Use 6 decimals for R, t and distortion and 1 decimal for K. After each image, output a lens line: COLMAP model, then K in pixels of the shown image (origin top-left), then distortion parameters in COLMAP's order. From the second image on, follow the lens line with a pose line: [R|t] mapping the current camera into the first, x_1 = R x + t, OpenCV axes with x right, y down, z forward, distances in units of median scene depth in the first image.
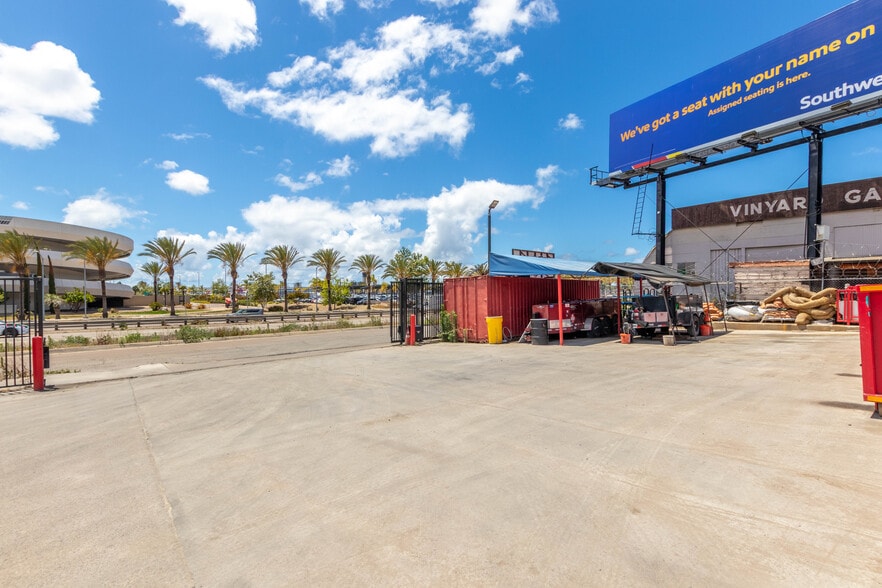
lens RADIAL K [[405.1, 0, 441.6], [0, 405.1, 295.4], [0, 0, 1]] dist [0.008190, -0.003317]
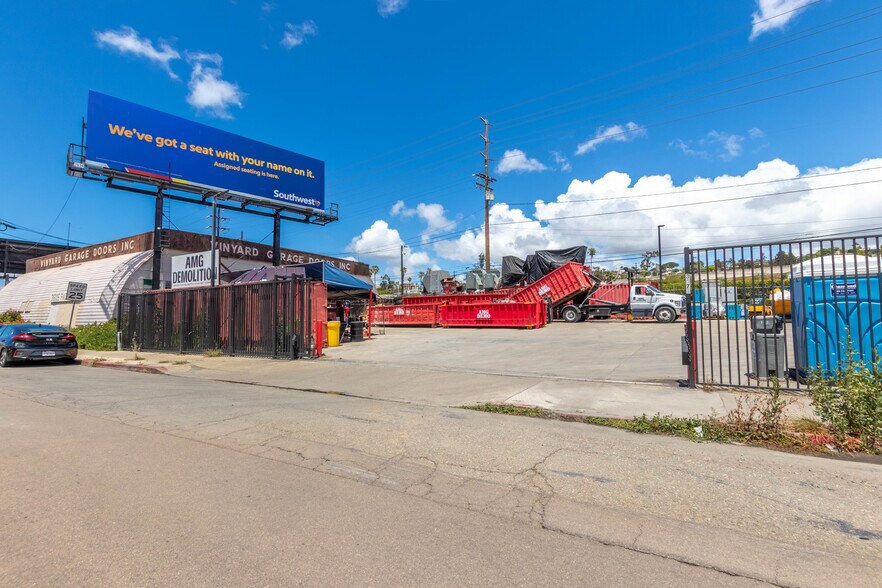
lens RADIAL K [[405.1, 0, 440.4], [0, 405.1, 303.0], [0, 0, 1]] dist [0.008190, -0.003317]
pose [[-0.291613, 0.043562, 0.955544, -0.738921], [0.013680, 0.999050, -0.041371, 0.036419], [-0.956439, 0.001008, -0.291932, 0.747746]]
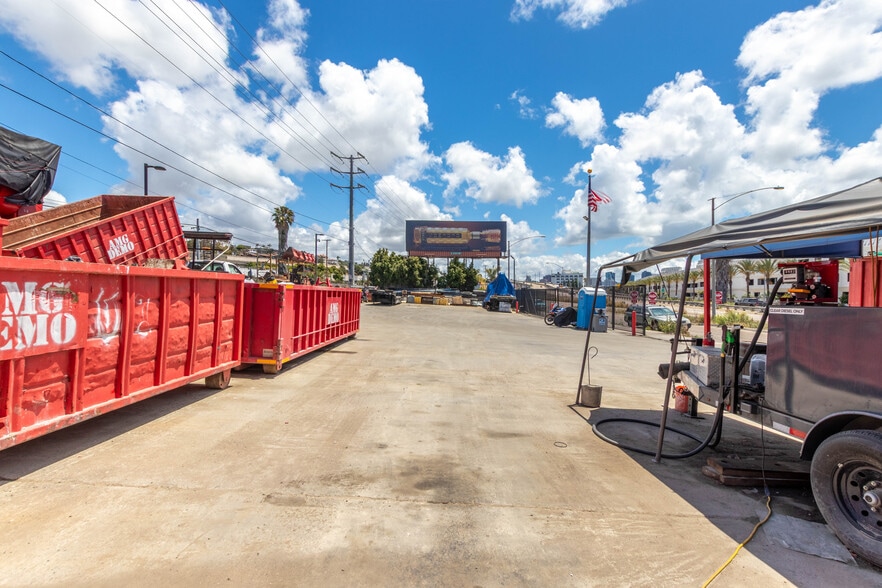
lens RADIAL K [[405.1, 0, 437.1], [0, 405.1, 295.0], [0, 0, 1]] dist [0.008190, -0.003317]
pose [[-0.641792, 0.004618, -0.766865, 0.591753], [-0.007123, 0.999903, 0.011982, -0.004230], [0.766846, 0.013152, -0.641697, 0.685379]]
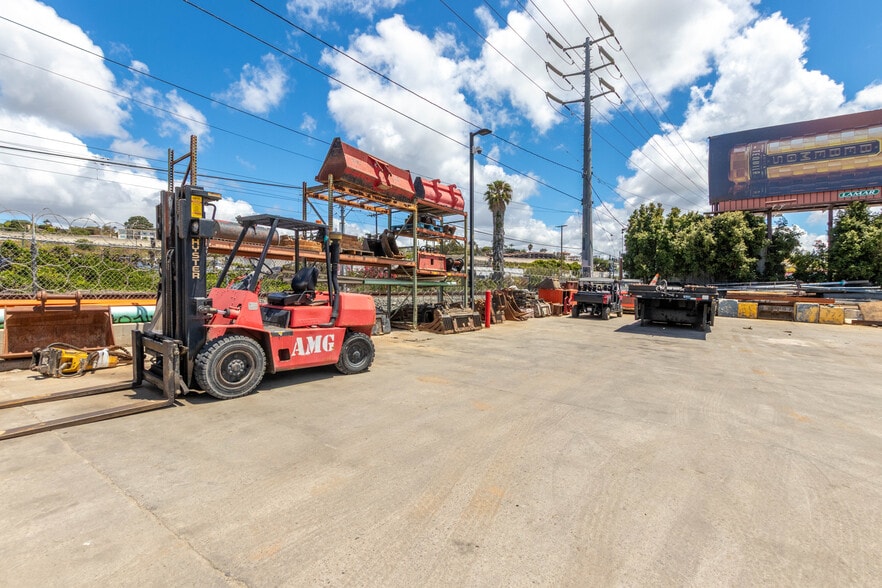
lens RADIAL K [[405.1, 0, 438.2], [0, 405.1, 295.4], [0, 0, 1]] dist [0.008190, -0.003317]
pose [[-0.958012, 0.009109, -0.286584, -0.207483], [0.004670, 0.999858, 0.016168, -0.001445], [0.286690, 0.014151, -0.957919, -0.272436]]
